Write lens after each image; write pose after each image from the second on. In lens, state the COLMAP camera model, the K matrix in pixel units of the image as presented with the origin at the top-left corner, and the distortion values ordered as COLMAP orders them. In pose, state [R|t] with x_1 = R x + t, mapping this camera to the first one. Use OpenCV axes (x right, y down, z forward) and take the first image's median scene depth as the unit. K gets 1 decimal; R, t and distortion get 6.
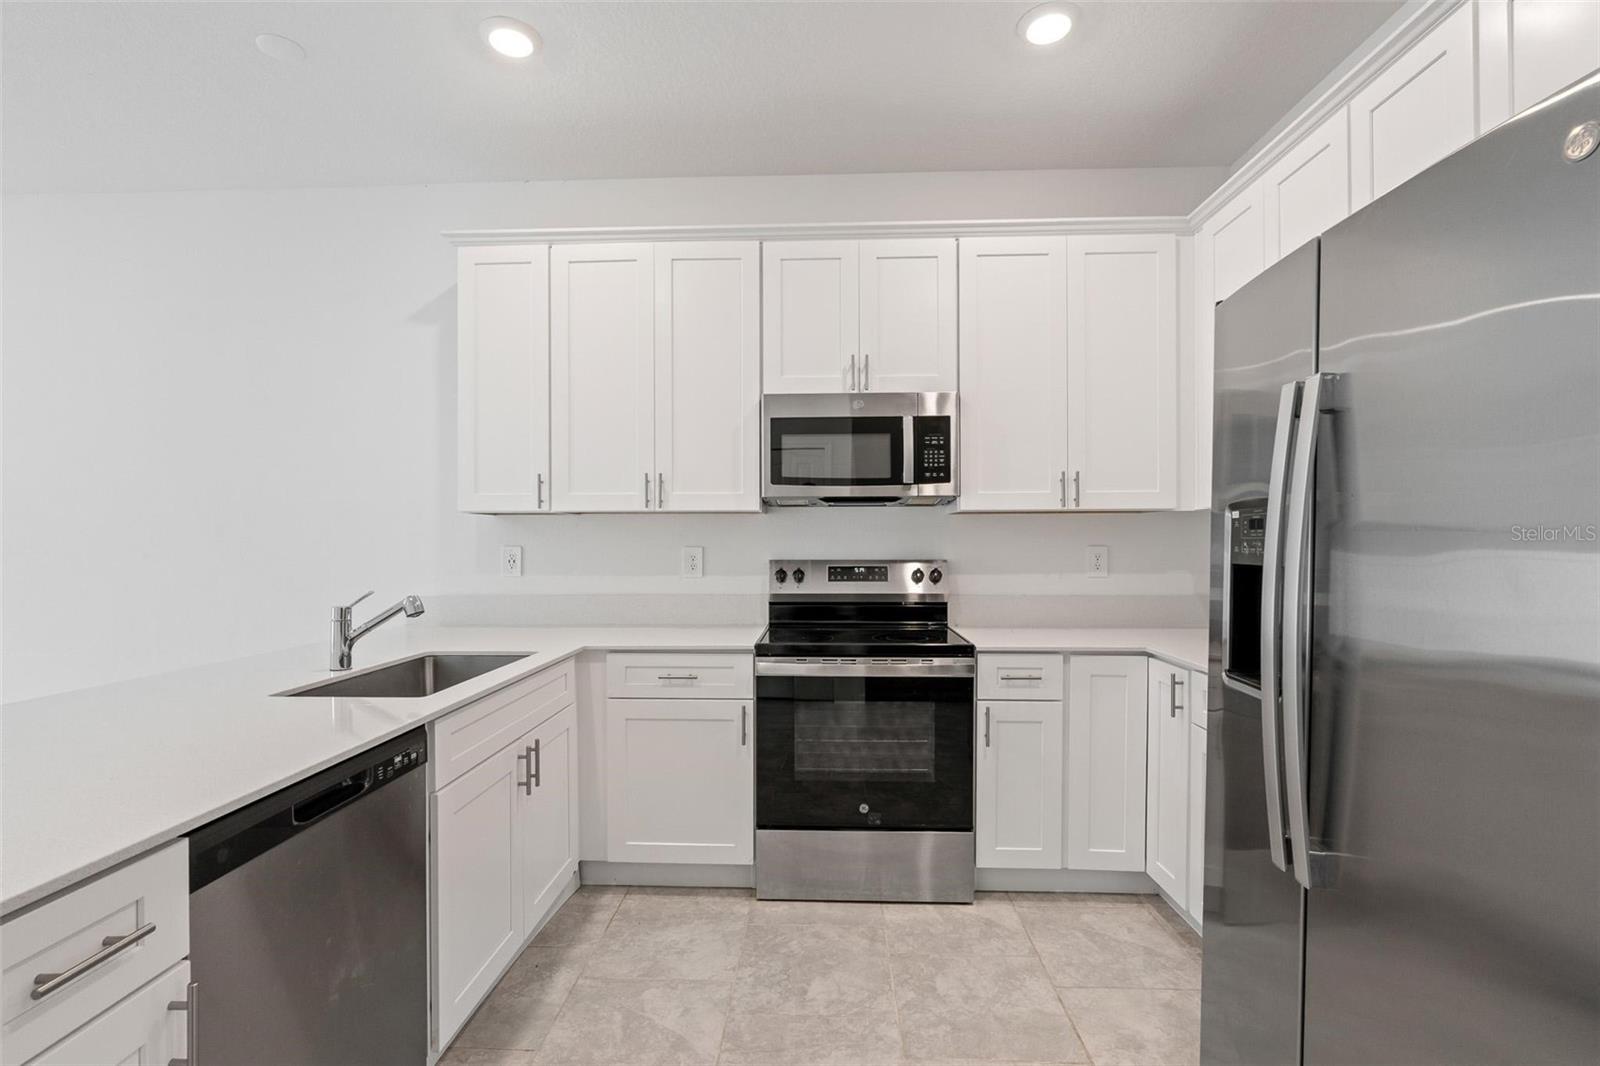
lens RADIAL K [[719.7, 0, 793.9], [0, 719.7, 546.6], [0, 0, 1]] dist [-0.012212, 0.002899]
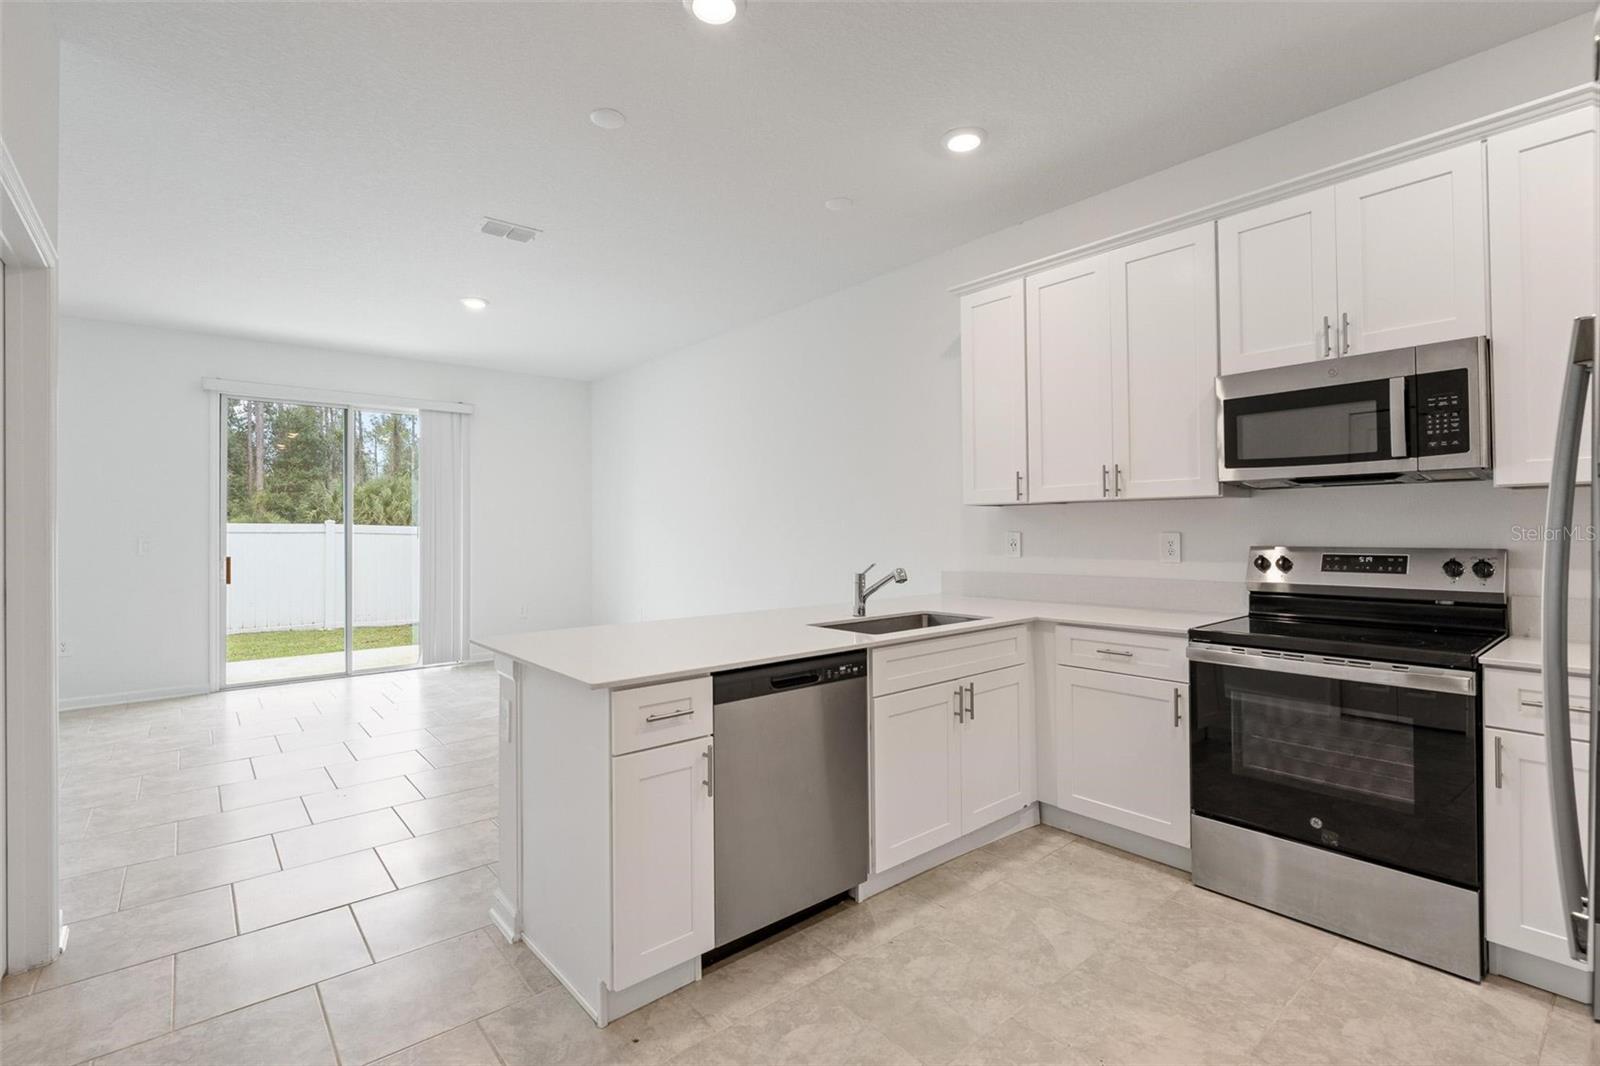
lens RADIAL K [[719.7, 0, 810.1], [0, 719.7, 525.6], [0, 0, 1]] dist [-0.012212, 0.002899]
pose [[0.684511, -0.007391, -0.728965, 0.314343], [0.001828, 0.999963, -0.008421, -0.001974], [0.729000, 0.004432, 0.684499, -0.076748]]
